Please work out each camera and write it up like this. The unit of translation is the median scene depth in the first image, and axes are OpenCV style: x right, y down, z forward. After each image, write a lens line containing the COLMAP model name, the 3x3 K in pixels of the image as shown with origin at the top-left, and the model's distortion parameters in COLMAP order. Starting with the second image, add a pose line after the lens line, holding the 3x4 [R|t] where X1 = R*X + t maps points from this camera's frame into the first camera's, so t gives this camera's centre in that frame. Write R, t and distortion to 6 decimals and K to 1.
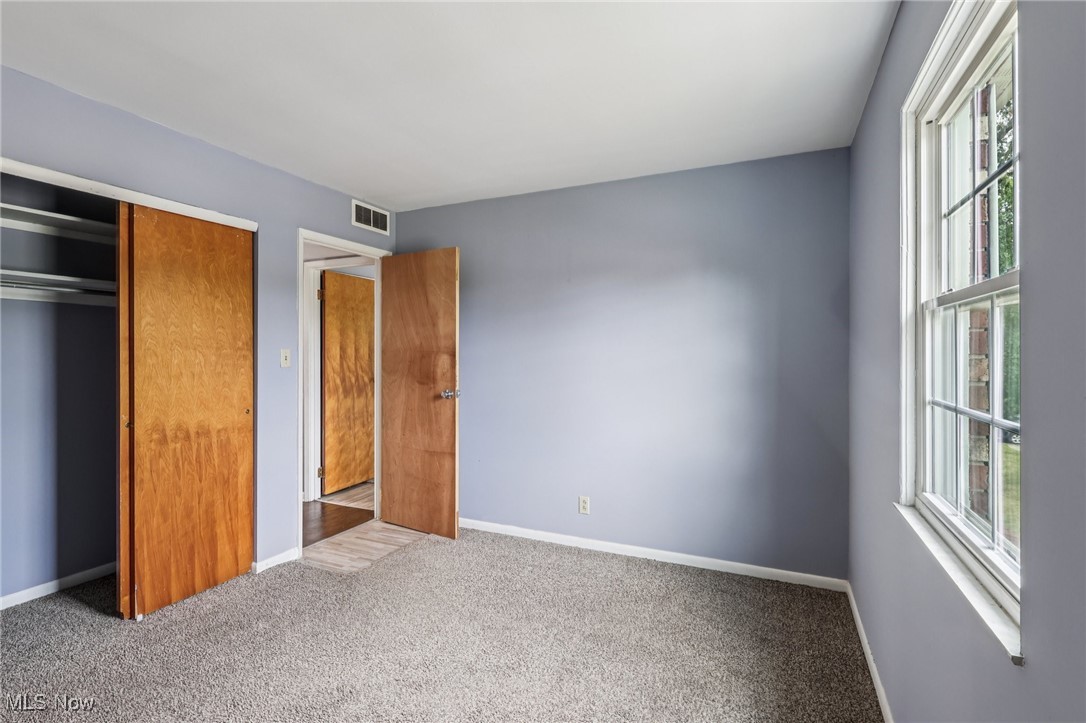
lens RADIAL K [[511.1, 0, 543.1], [0, 511.1, 354.3], [0, 0, 1]] dist [-0.002630, -0.000231]
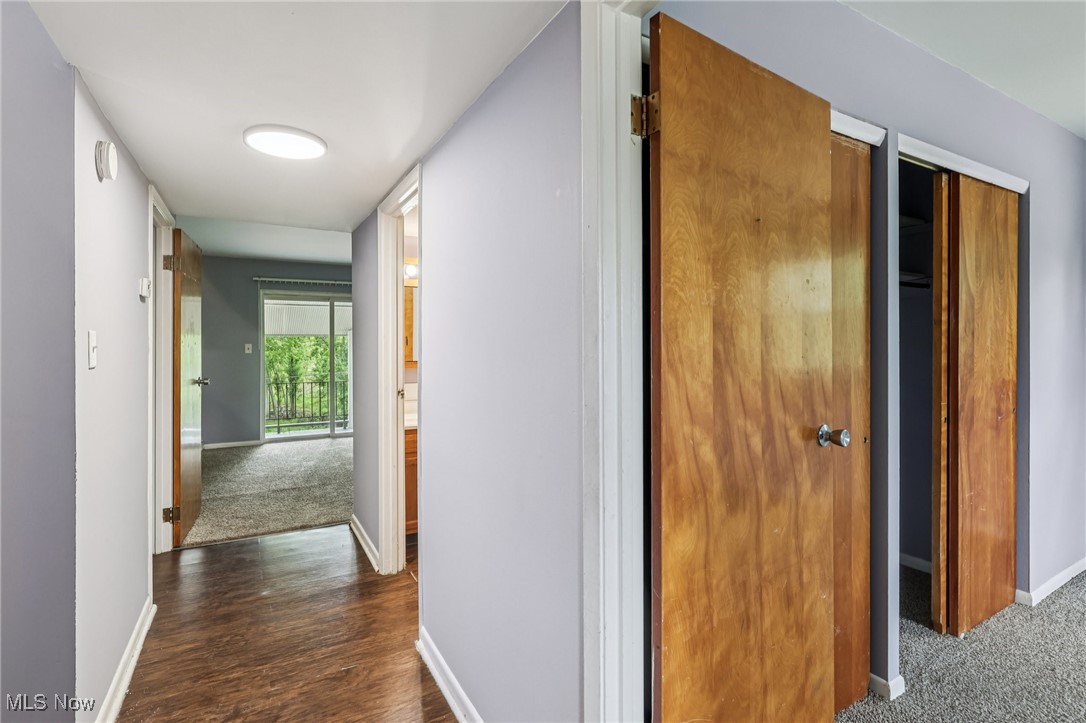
lens RADIAL K [[529.5, 0, 543.7], [0, 529.5, 346.5], [0, 0, 1]] dist [-0.038589, -0.000721]
pose [[0.805626, -0.010502, -0.592331, -0.477798], [0.000371, 0.999852, -0.017222, 0.004783], [0.592424, 0.013655, 0.805511, 1.133953]]
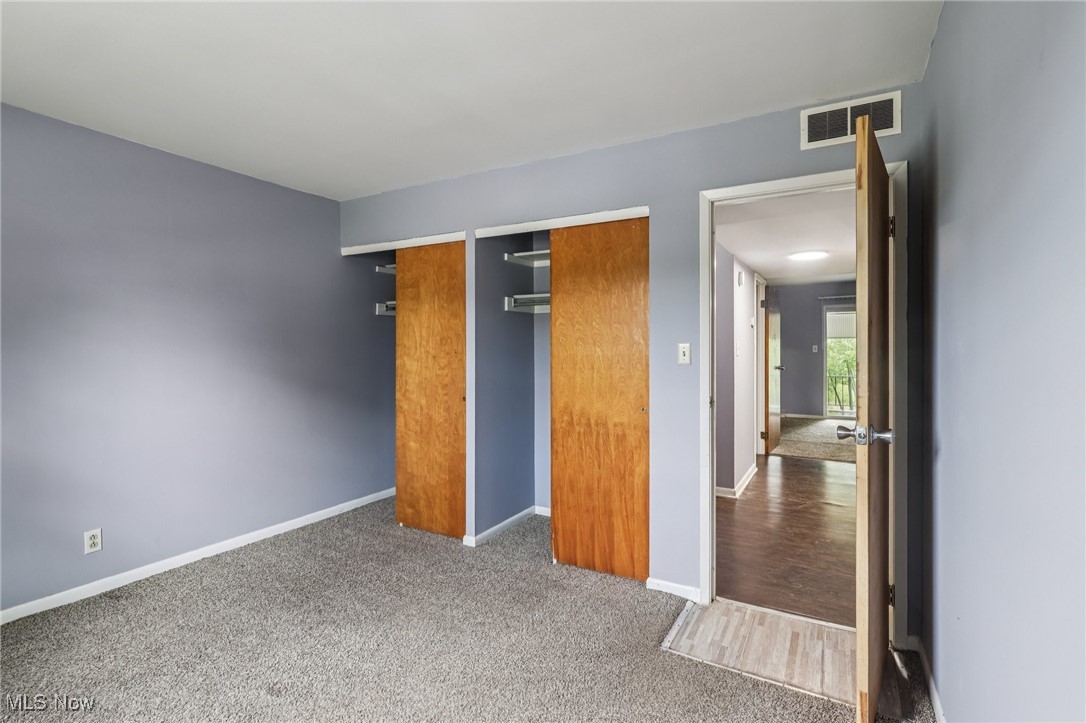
lens RADIAL K [[511.1, 0, 543.1], [0, 511.1, 354.3], [0, 0, 1]] dist [-0.002630, -0.000231]
pose [[-0.089545, 0.003297, -0.995977, 0.352728], [-0.006451, 0.999972, 0.003890, 0.006356], [0.995962, 0.006773, -0.089521, 0.851094]]
